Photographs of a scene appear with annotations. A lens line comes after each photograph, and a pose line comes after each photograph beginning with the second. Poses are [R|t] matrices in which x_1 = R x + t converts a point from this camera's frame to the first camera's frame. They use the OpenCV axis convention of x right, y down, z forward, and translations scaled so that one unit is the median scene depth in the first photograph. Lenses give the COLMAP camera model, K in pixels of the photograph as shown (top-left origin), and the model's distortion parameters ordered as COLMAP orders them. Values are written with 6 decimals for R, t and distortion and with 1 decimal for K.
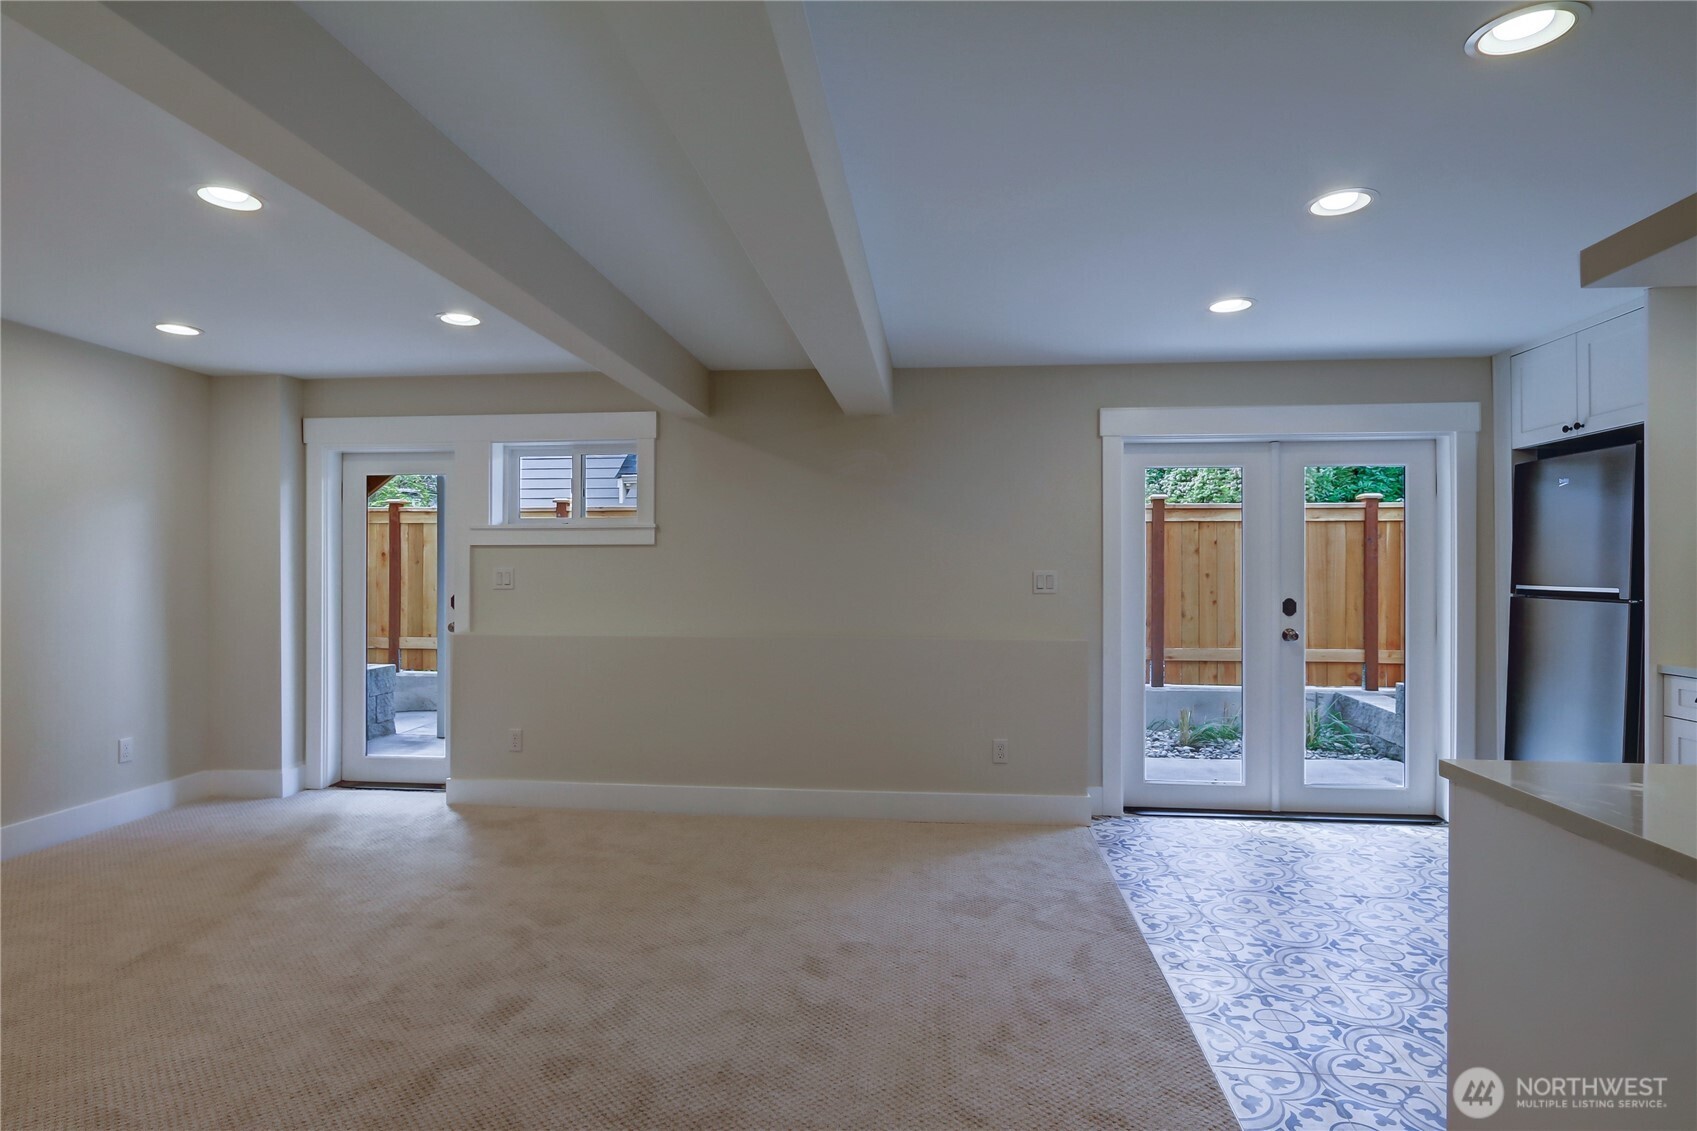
lens RADIAL K [[869.2, 0, 848.6], [0, 869.2, 563.1], [0, 0, 1]] dist [-0.025877, 0.000562]
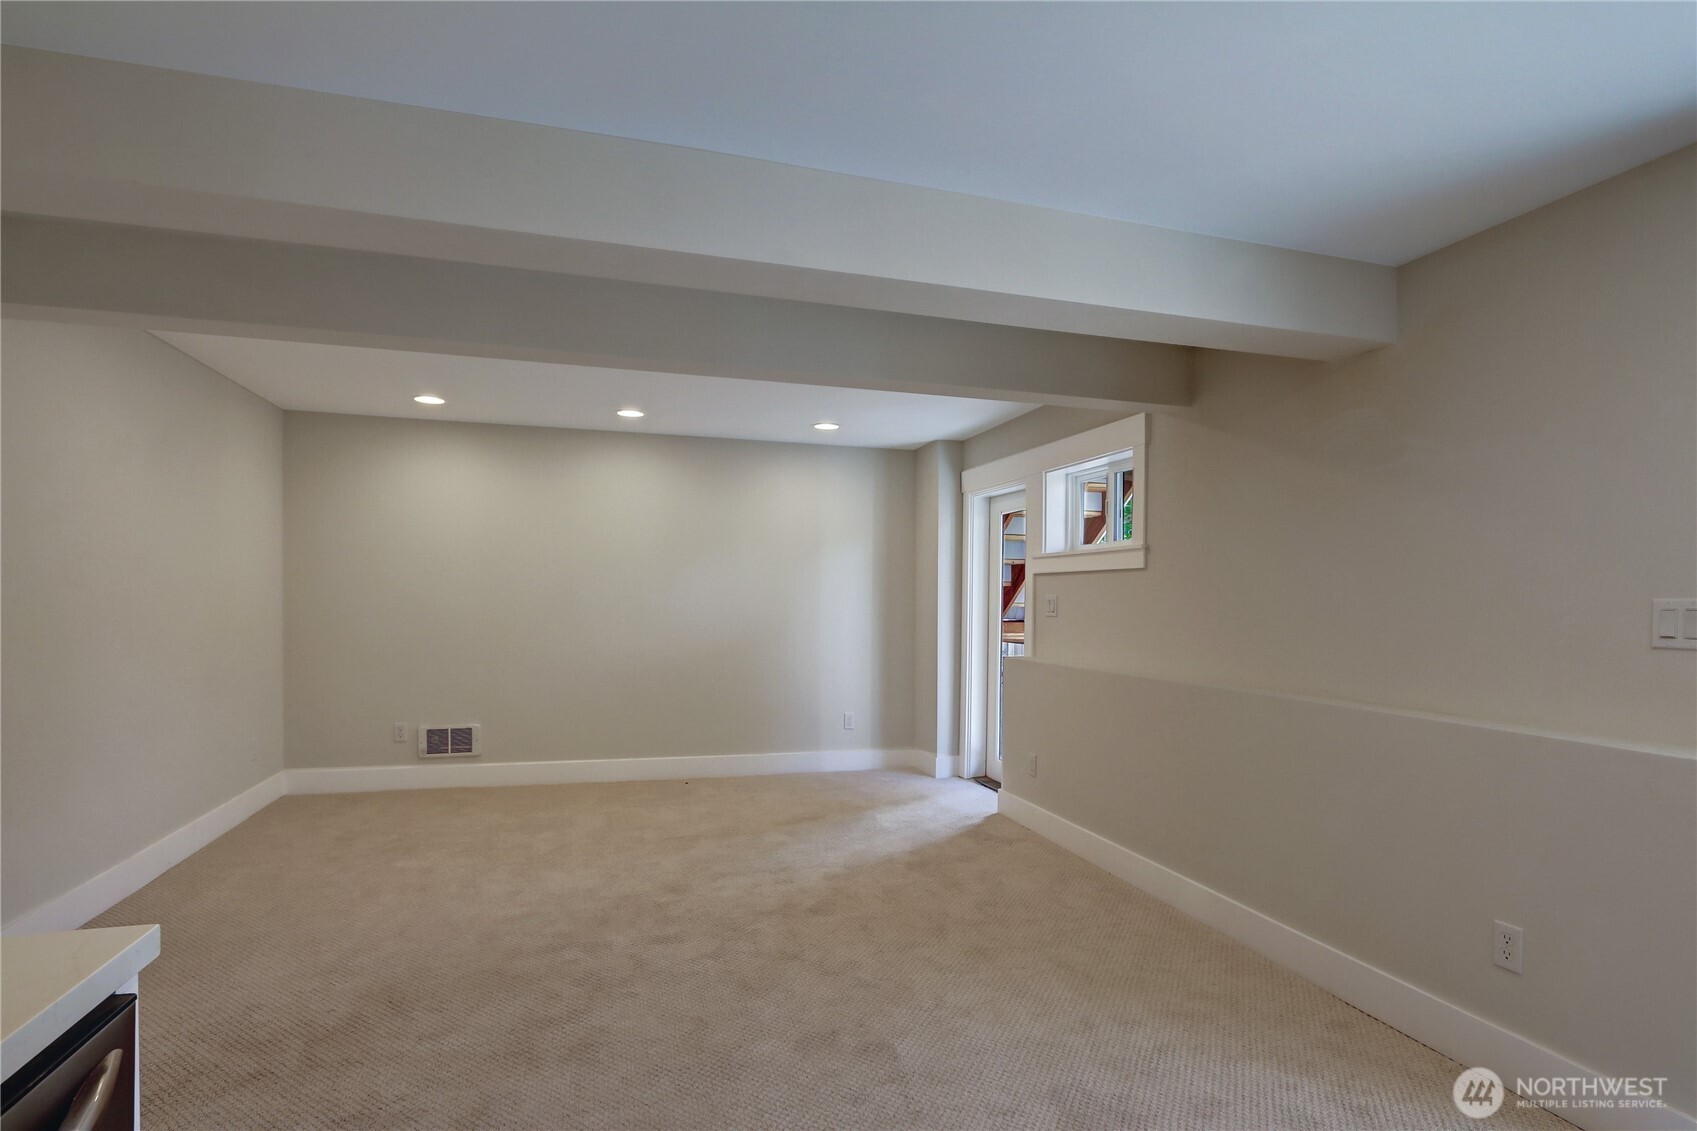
lens RADIAL K [[869.2, 0, 849.2], [0, 869.2, 580.7], [0, 0, 1]] dist [-0.025877, 0.000562]
pose [[0.371861, -0.013707, -0.928187, 0.509748], [-0.002429, 0.999873, -0.015738, 0.006223], [0.928285, 0.008107, 0.371780, 0.443808]]
